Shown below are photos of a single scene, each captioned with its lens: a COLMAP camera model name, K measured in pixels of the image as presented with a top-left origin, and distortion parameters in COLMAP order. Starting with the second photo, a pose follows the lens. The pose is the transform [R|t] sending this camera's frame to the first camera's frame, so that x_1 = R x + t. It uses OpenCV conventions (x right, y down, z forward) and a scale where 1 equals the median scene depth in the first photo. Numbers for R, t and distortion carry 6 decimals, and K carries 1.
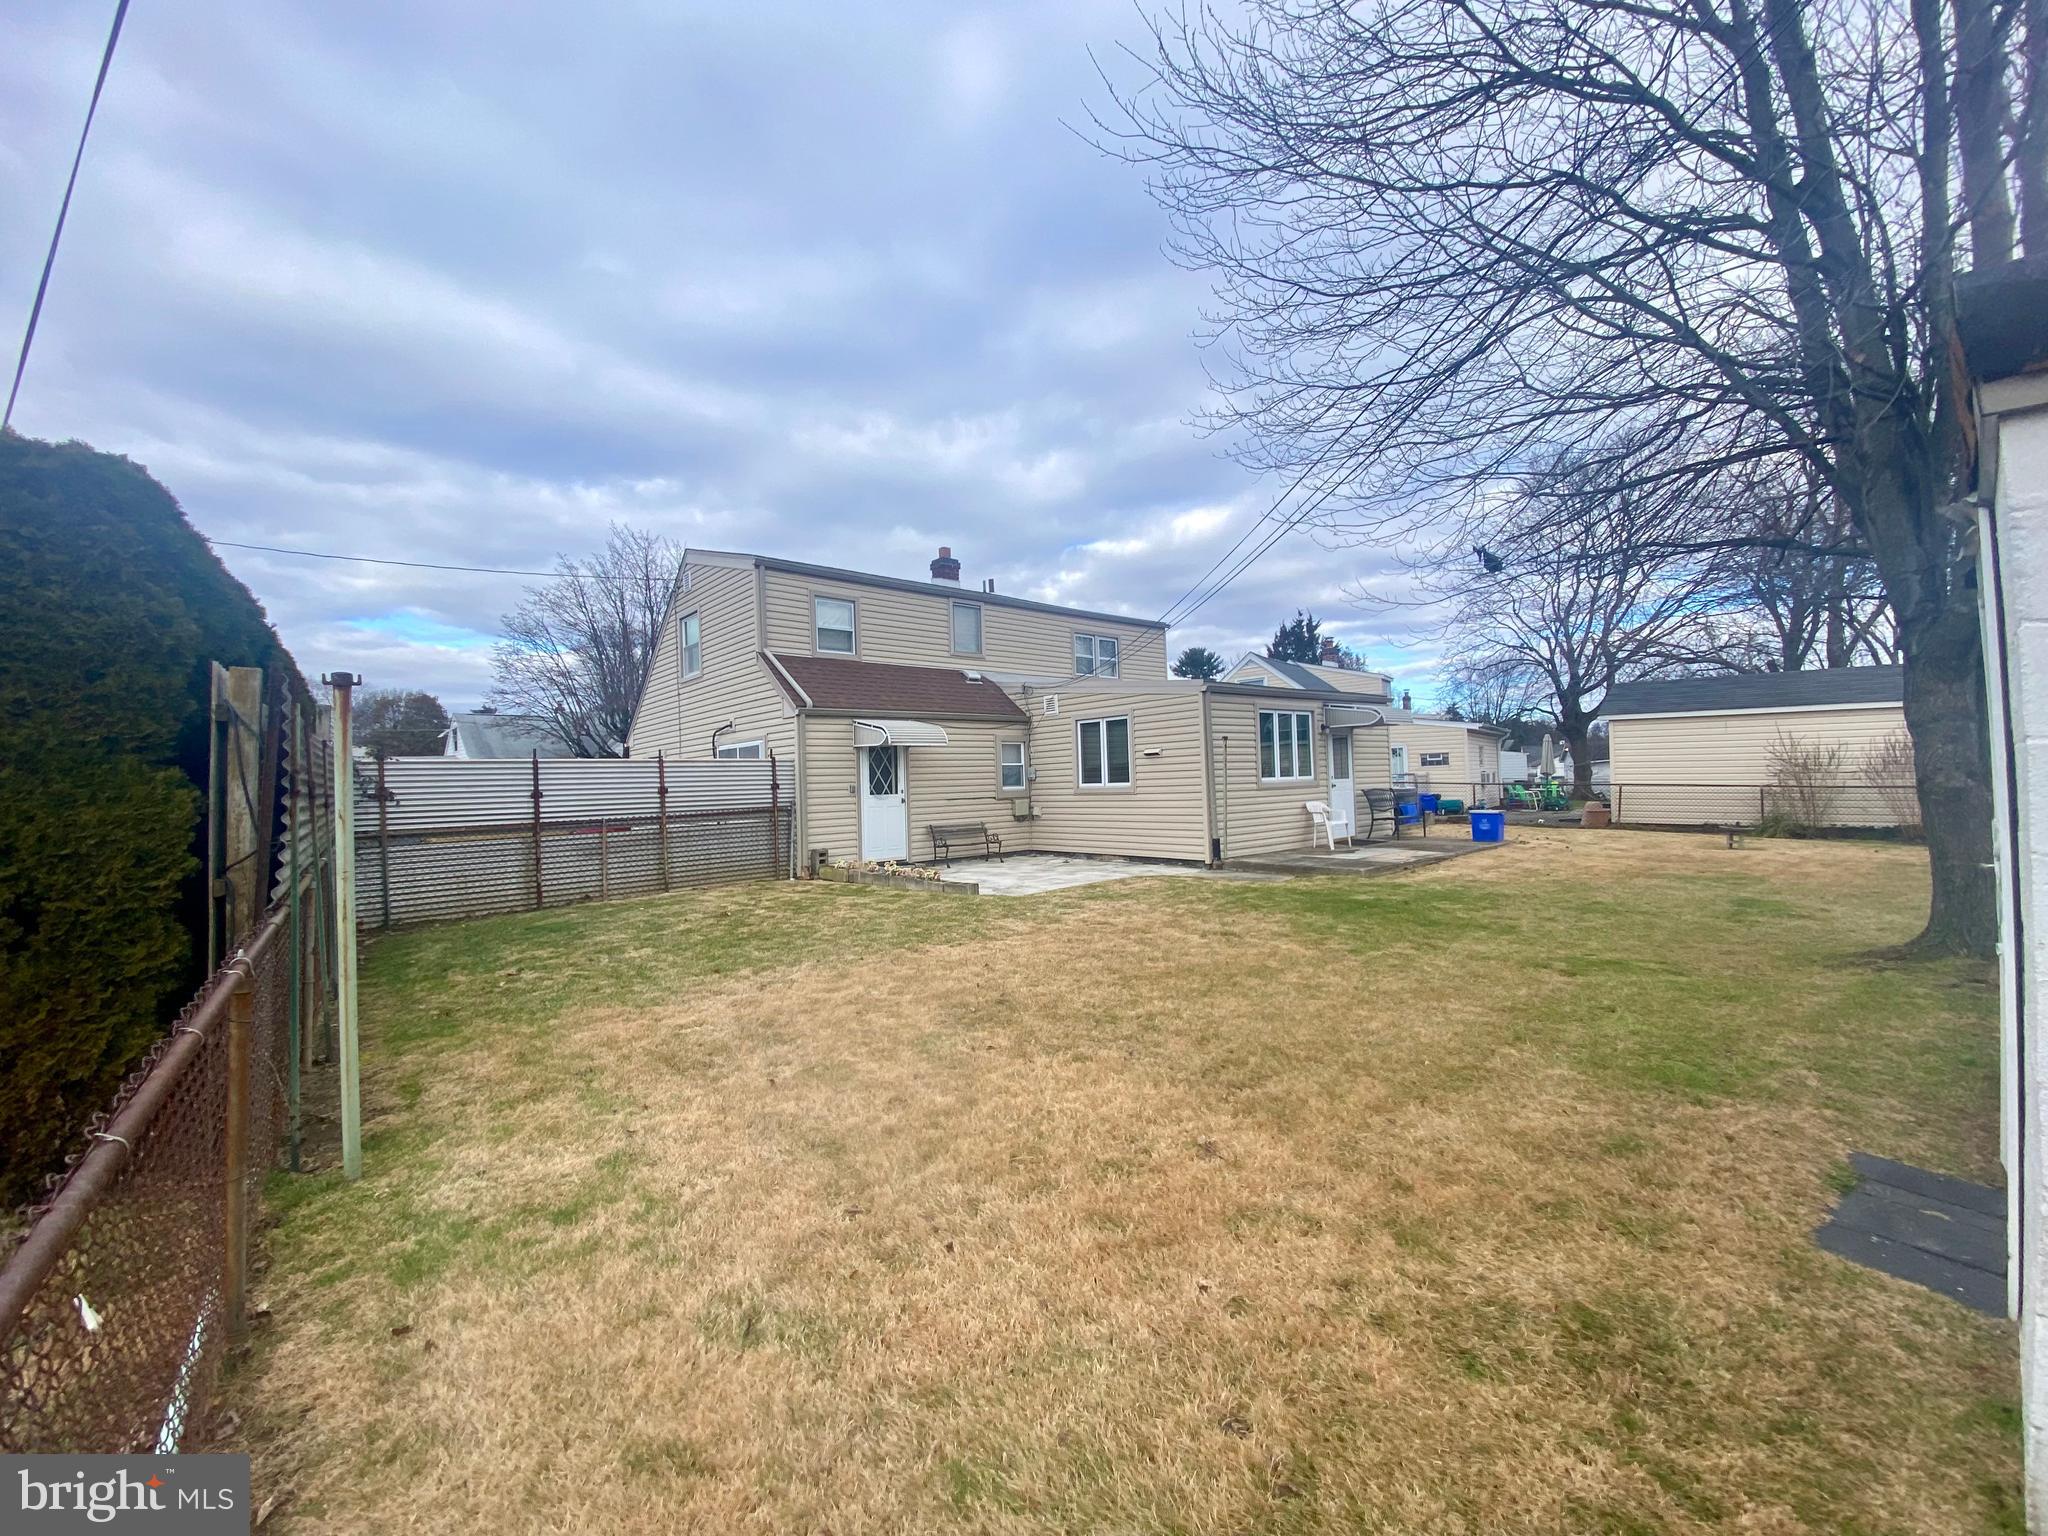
lens RADIAL K [[826.9, 0, 1015.8], [0, 826.9, 765.7], [0, 0, 1]] dist [0.031618, -0.024934]
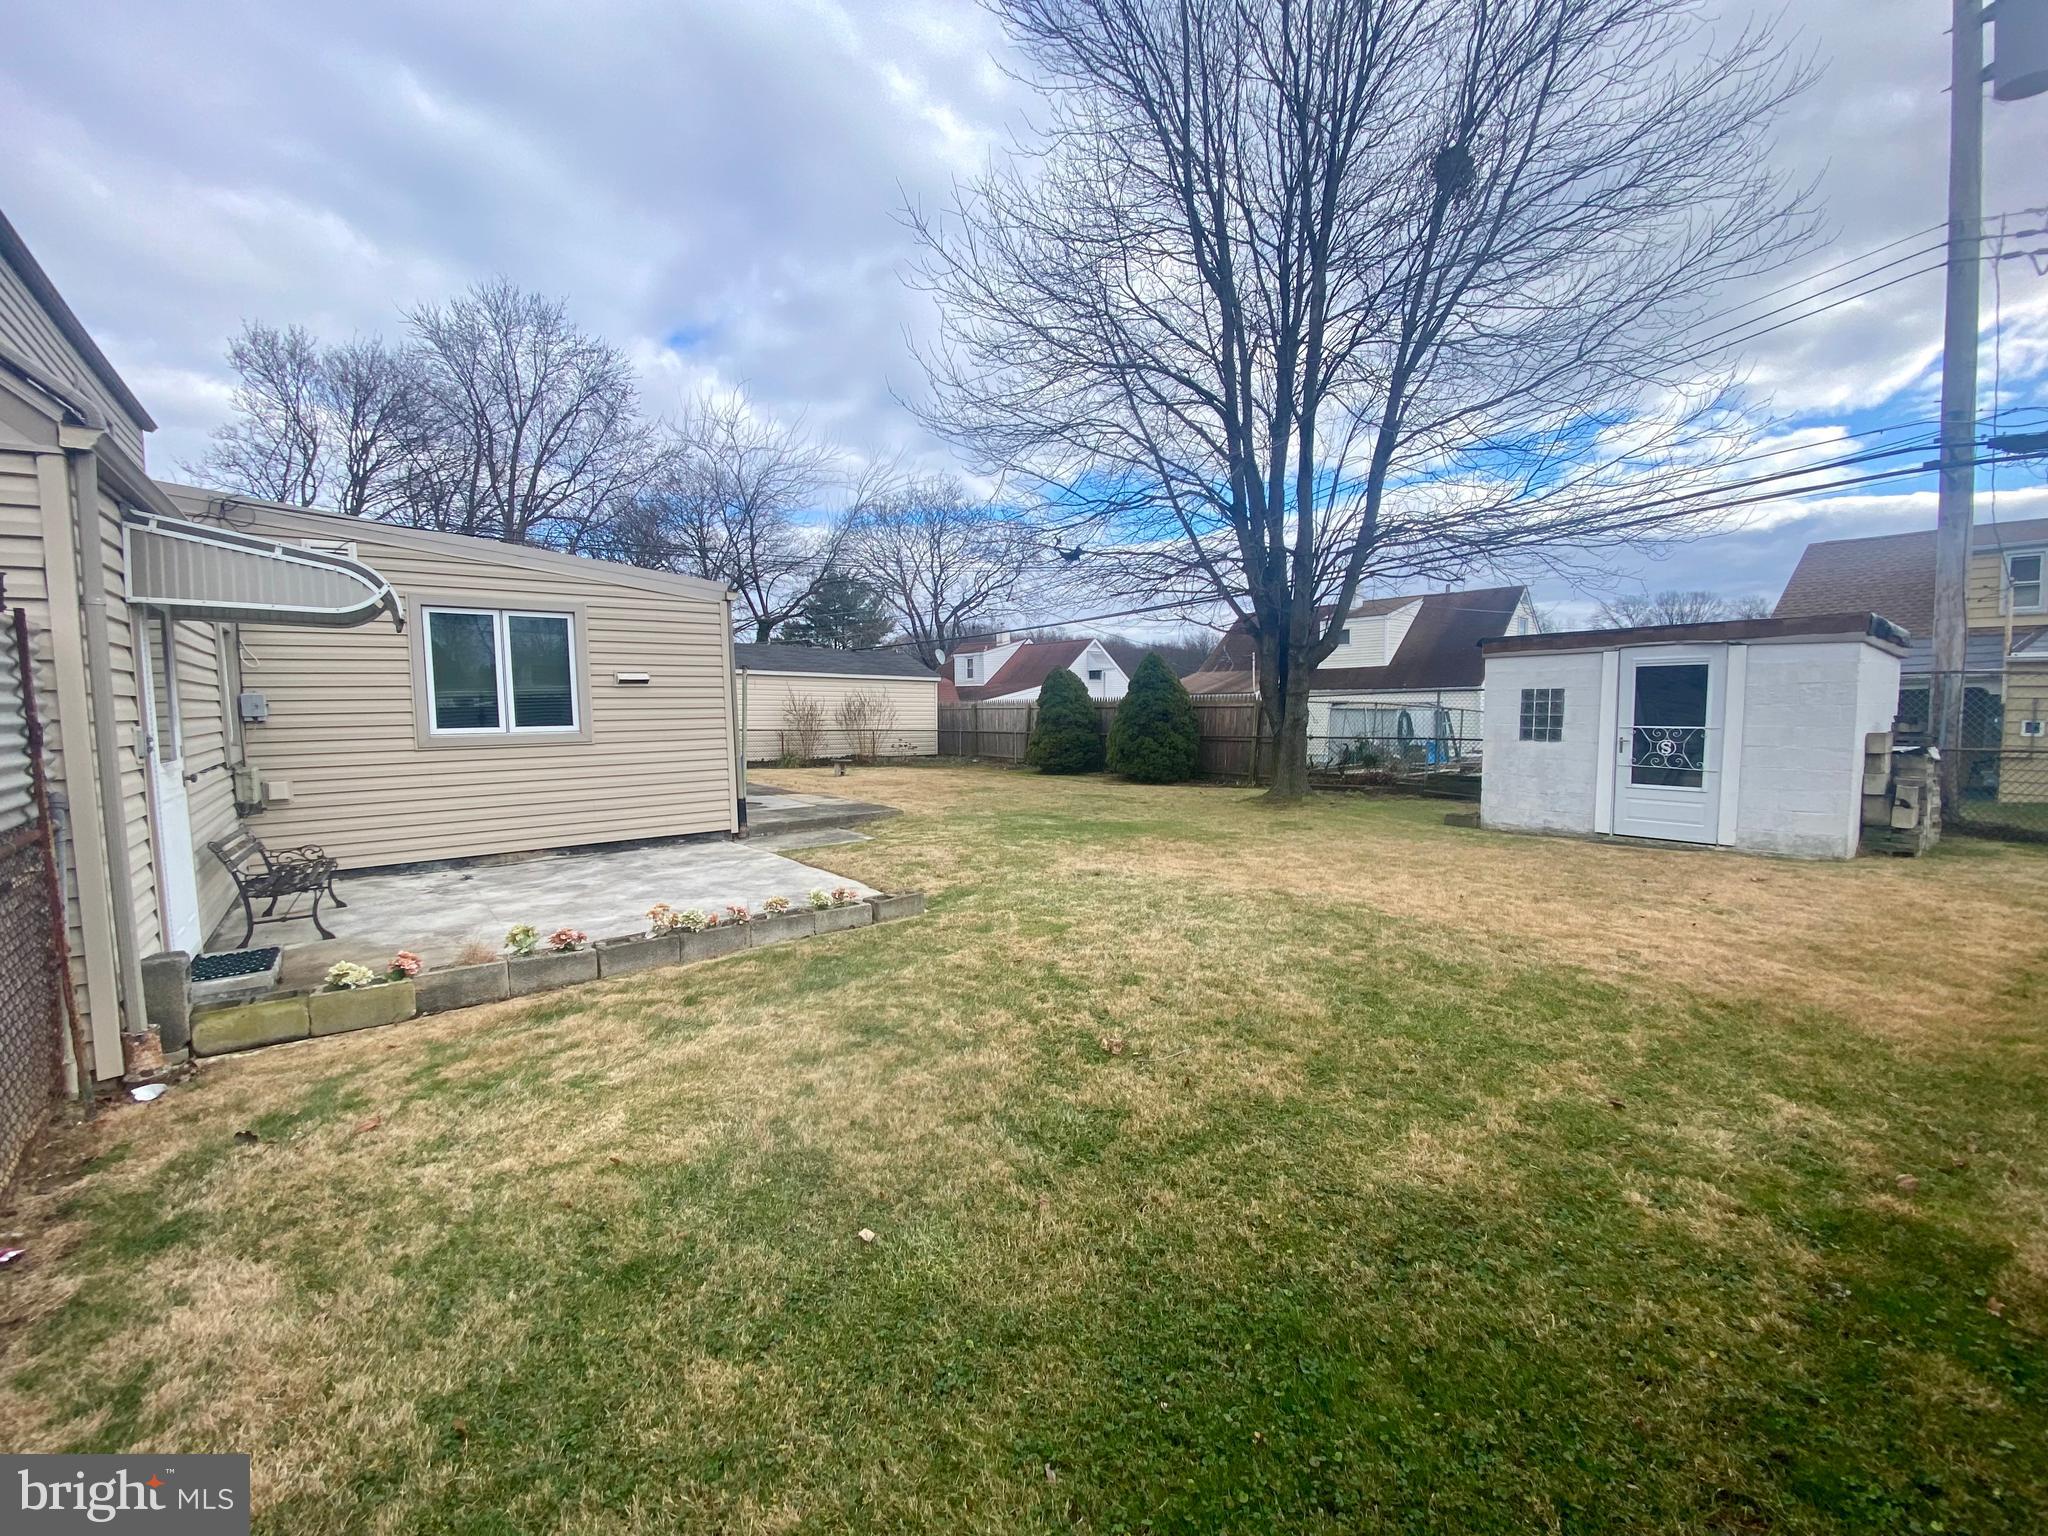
lens RADIAL K [[826.9, 0, 1015.8], [0, 826.9, 765.7], [0, 0, 1]] dist [0.031618, -0.024934]
pose [[0.062502, -0.049007, 0.996841, -0.438336], [-0.013111, 0.998667, 0.049919, 0.014562], [-0.997959, -0.016190, 0.061777, 0.616574]]
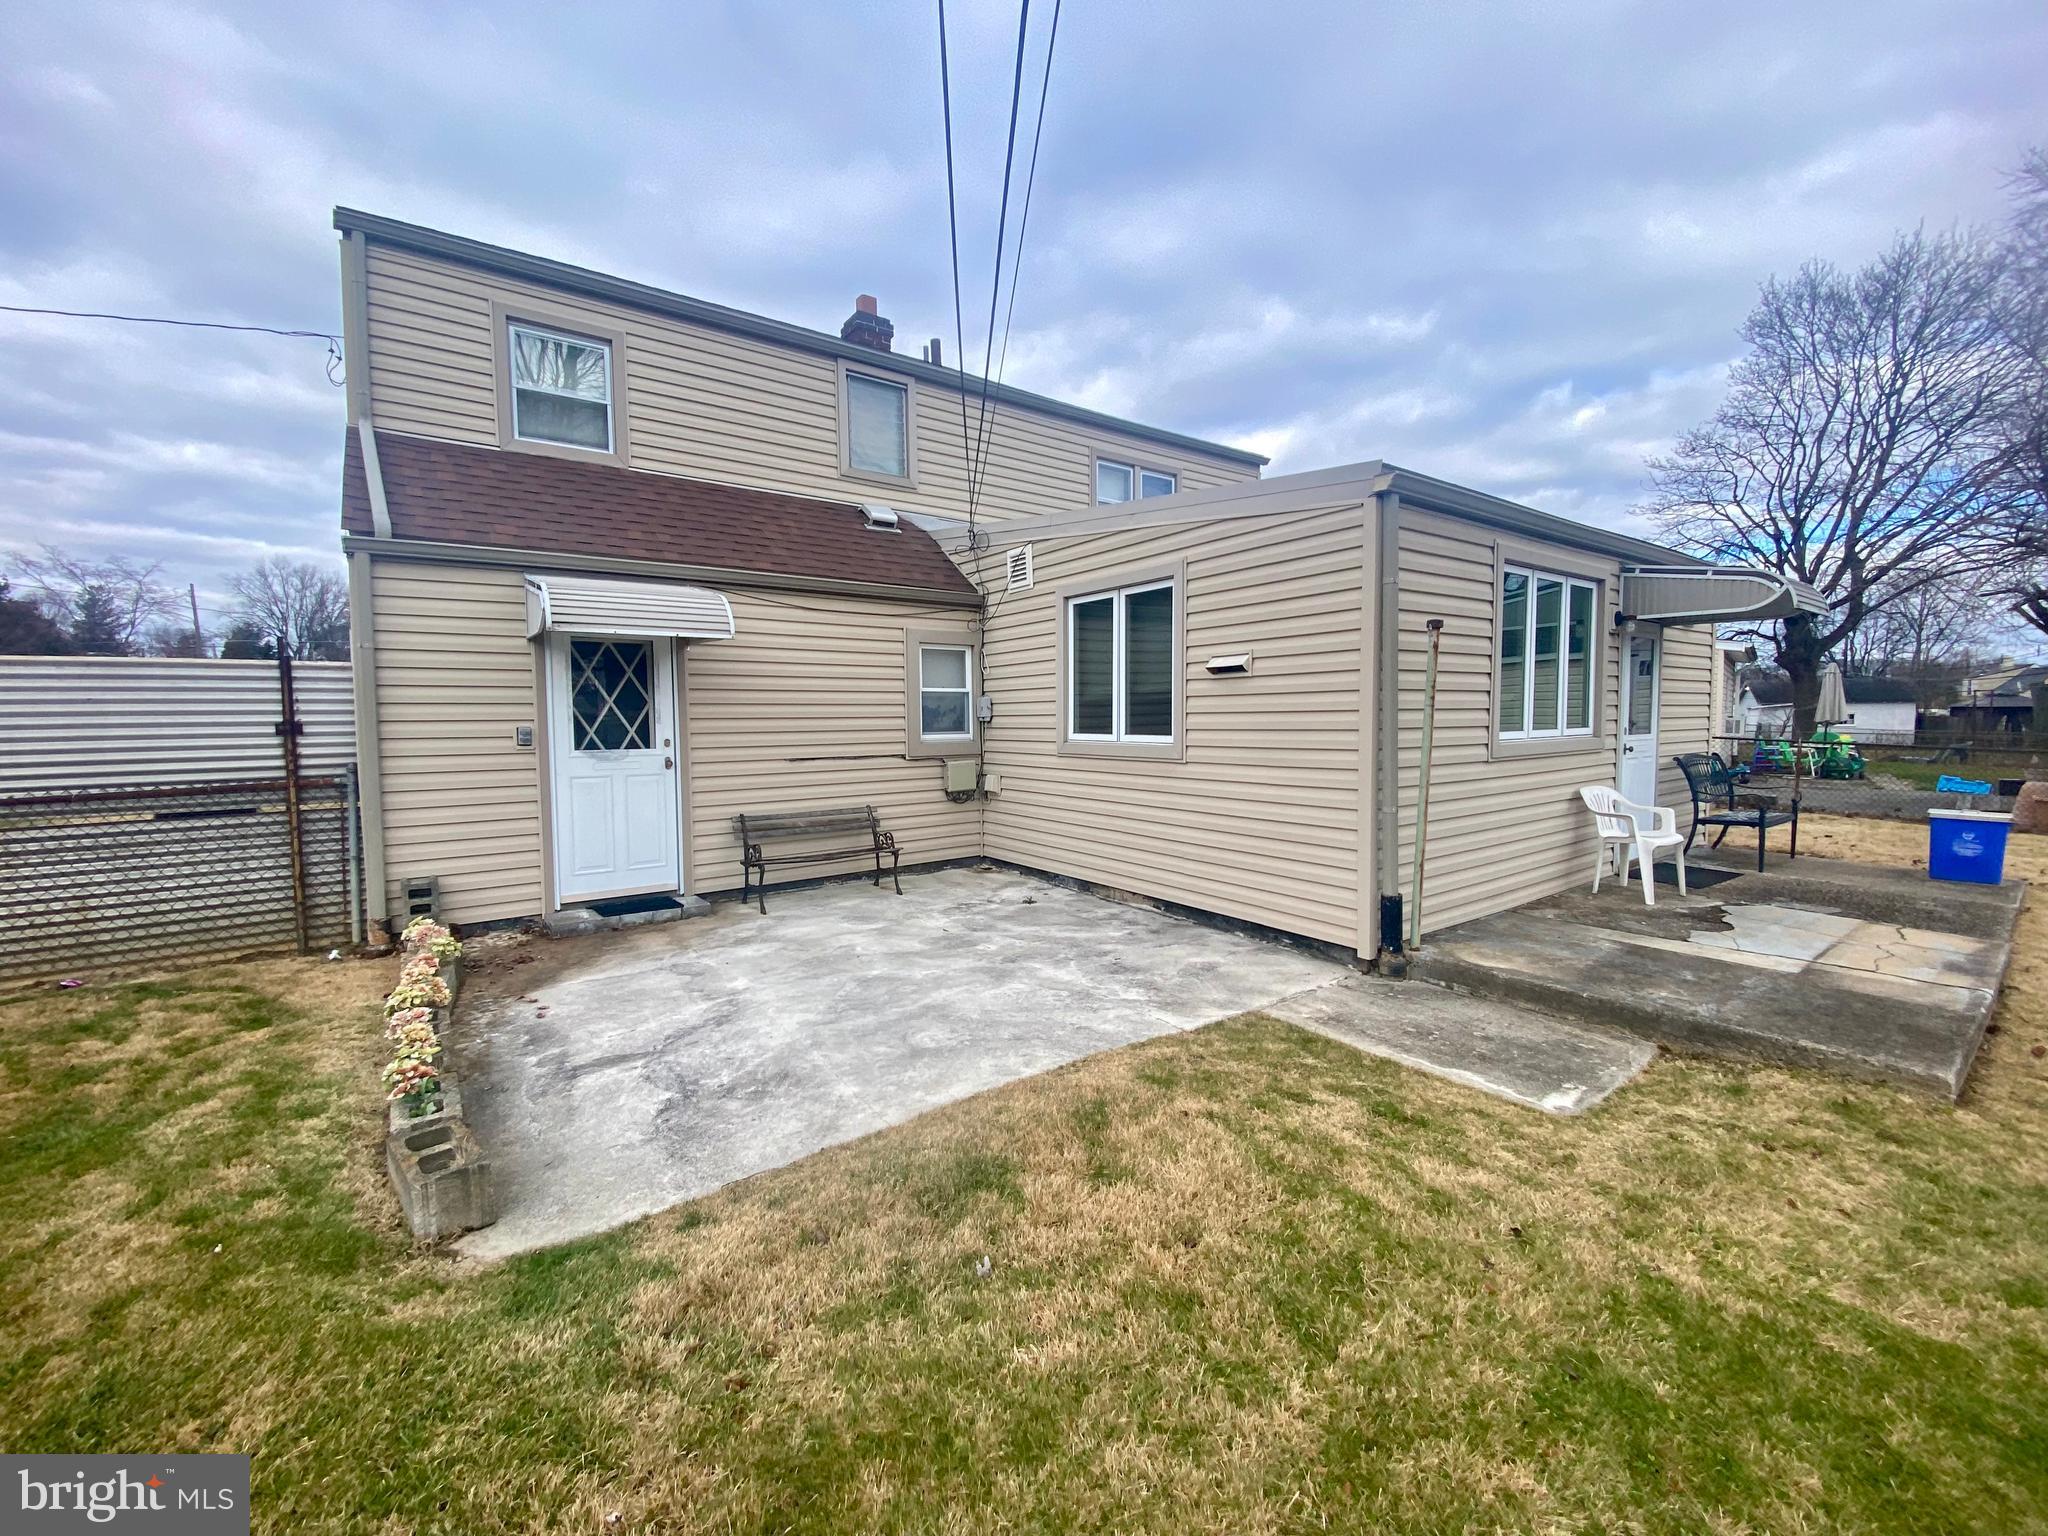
lens RADIAL K [[826.9, 0, 1015.8], [0, 826.9, 765.7], [0, 0, 1]] dist [0.031618, -0.024934]
pose [[0.996055, 0.027887, -0.084243, 0.089639], [-0.020577, 0.996046, 0.086422, 0.000209], [0.086320, -0.084347, 0.992690, 0.541136]]
